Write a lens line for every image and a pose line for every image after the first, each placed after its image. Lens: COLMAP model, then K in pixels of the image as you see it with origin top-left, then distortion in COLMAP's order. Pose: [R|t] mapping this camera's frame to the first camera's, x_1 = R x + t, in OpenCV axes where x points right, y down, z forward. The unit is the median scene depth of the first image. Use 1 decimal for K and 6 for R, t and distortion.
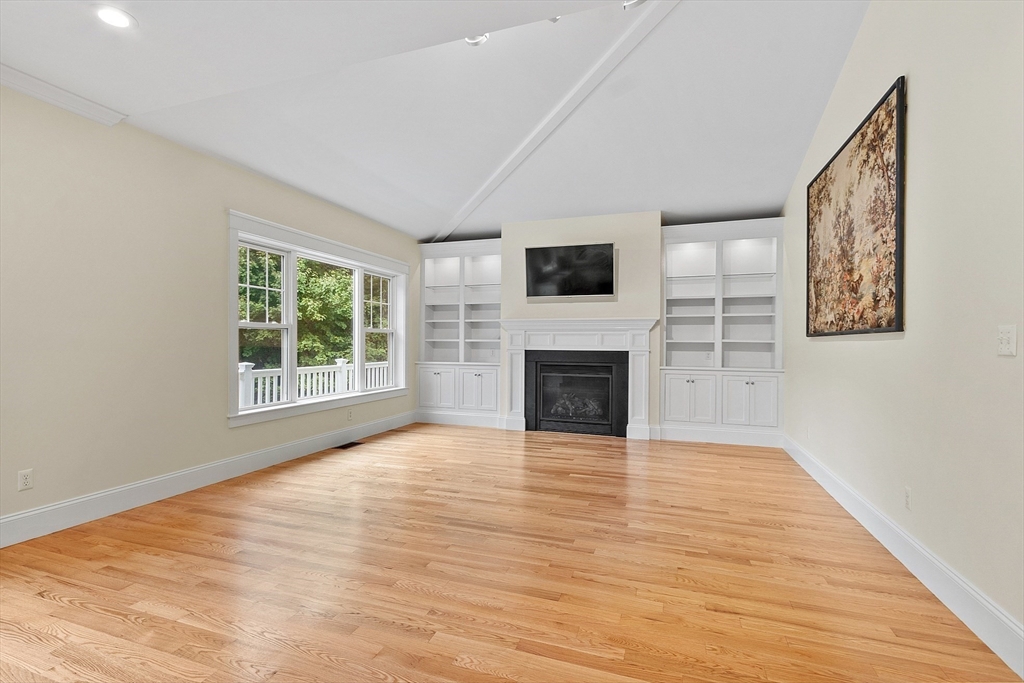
lens RADIAL K [[488.8, 0, 485.8], [0, 488.8, 345.3], [0, 0, 1]] dist [0.005572, 0.000286]
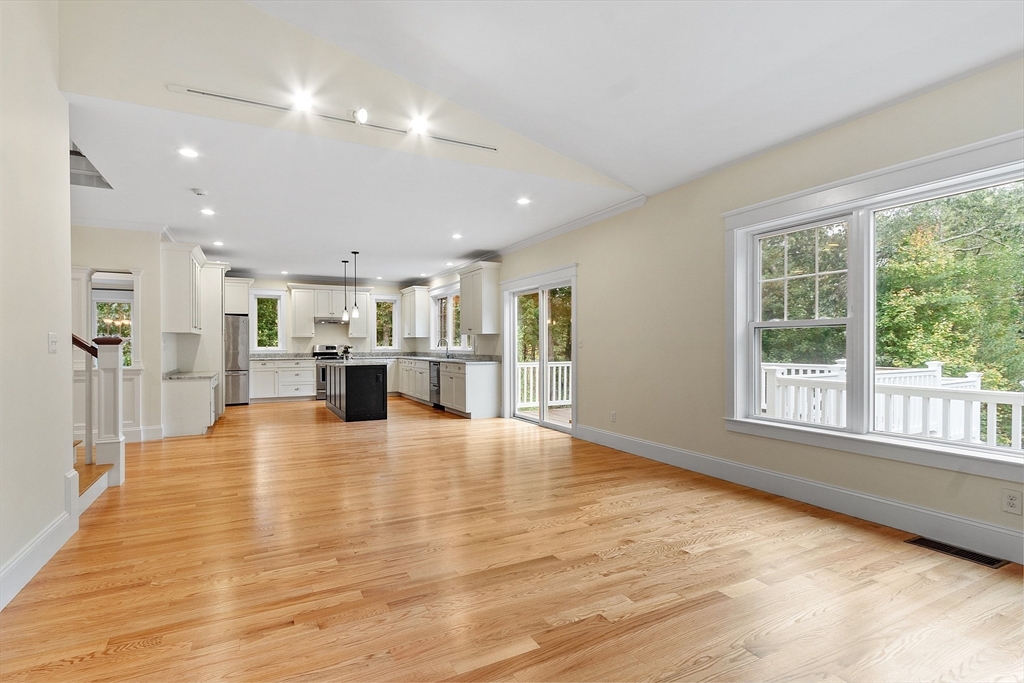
lens RADIAL K [[488.8, 0, 485.8], [0, 488.8, 345.3], [0, 0, 1]] dist [0.005572, 0.000286]
pose [[-0.683521, -0.002450, -0.729926, 0.613556], [-0.003651, 0.999993, 0.000062, -0.004123], [0.729921, 0.002707, -0.683526, 1.477948]]
